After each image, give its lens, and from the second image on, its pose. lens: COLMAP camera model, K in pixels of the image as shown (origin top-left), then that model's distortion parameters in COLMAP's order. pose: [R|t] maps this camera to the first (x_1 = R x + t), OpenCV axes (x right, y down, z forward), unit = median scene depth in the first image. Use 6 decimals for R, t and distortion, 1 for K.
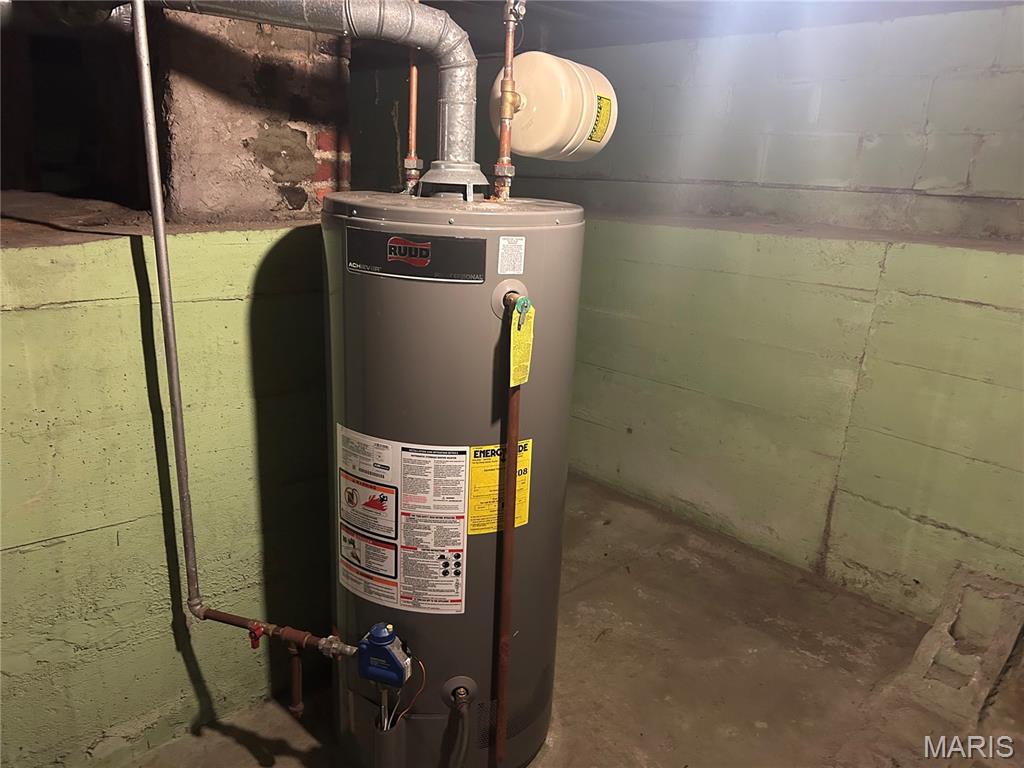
lens RADIAL K [[773.0, 0, 511.7], [0, 773.0, 383.7], [0, 0, 1]] dist [0.067765, -0.074667]
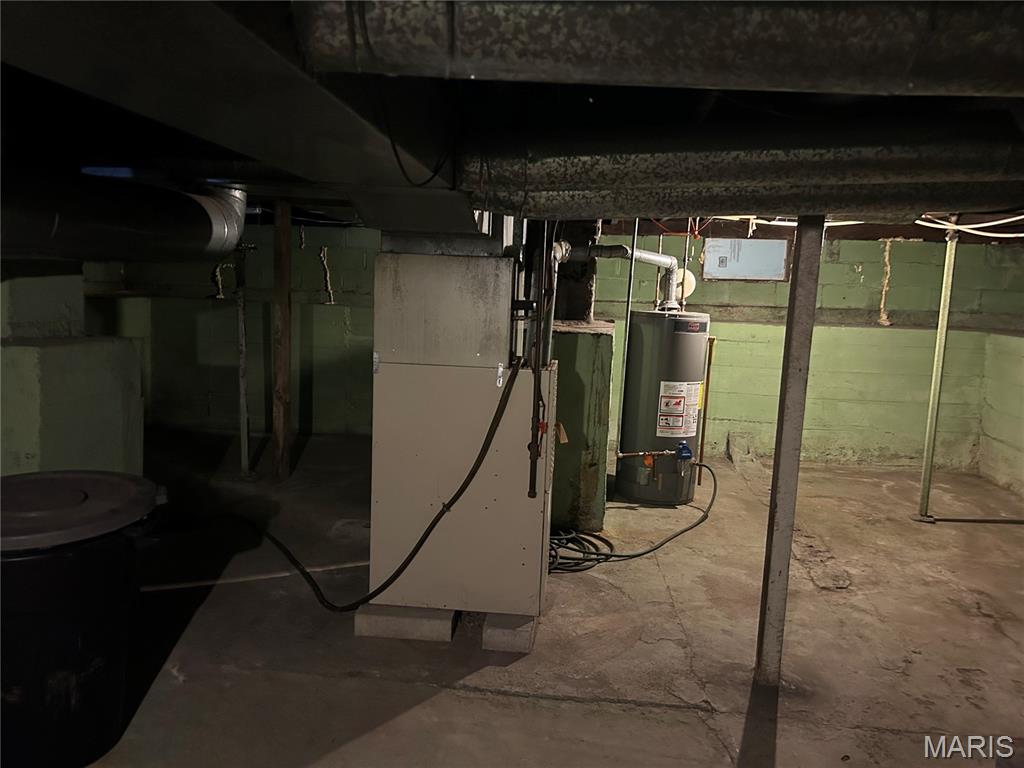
lens RADIAL K [[773.0, 0, 511.7], [0, 773.0, 385.0], [0, 0, 1]] dist [0.067765, -0.074667]
pose [[0.776877, -0.096111, 0.622274, -2.687171], [0.168536, 0.983962, -0.058435, 0.147211], [-0.606677, 0.150272, 0.780616, -1.117791]]
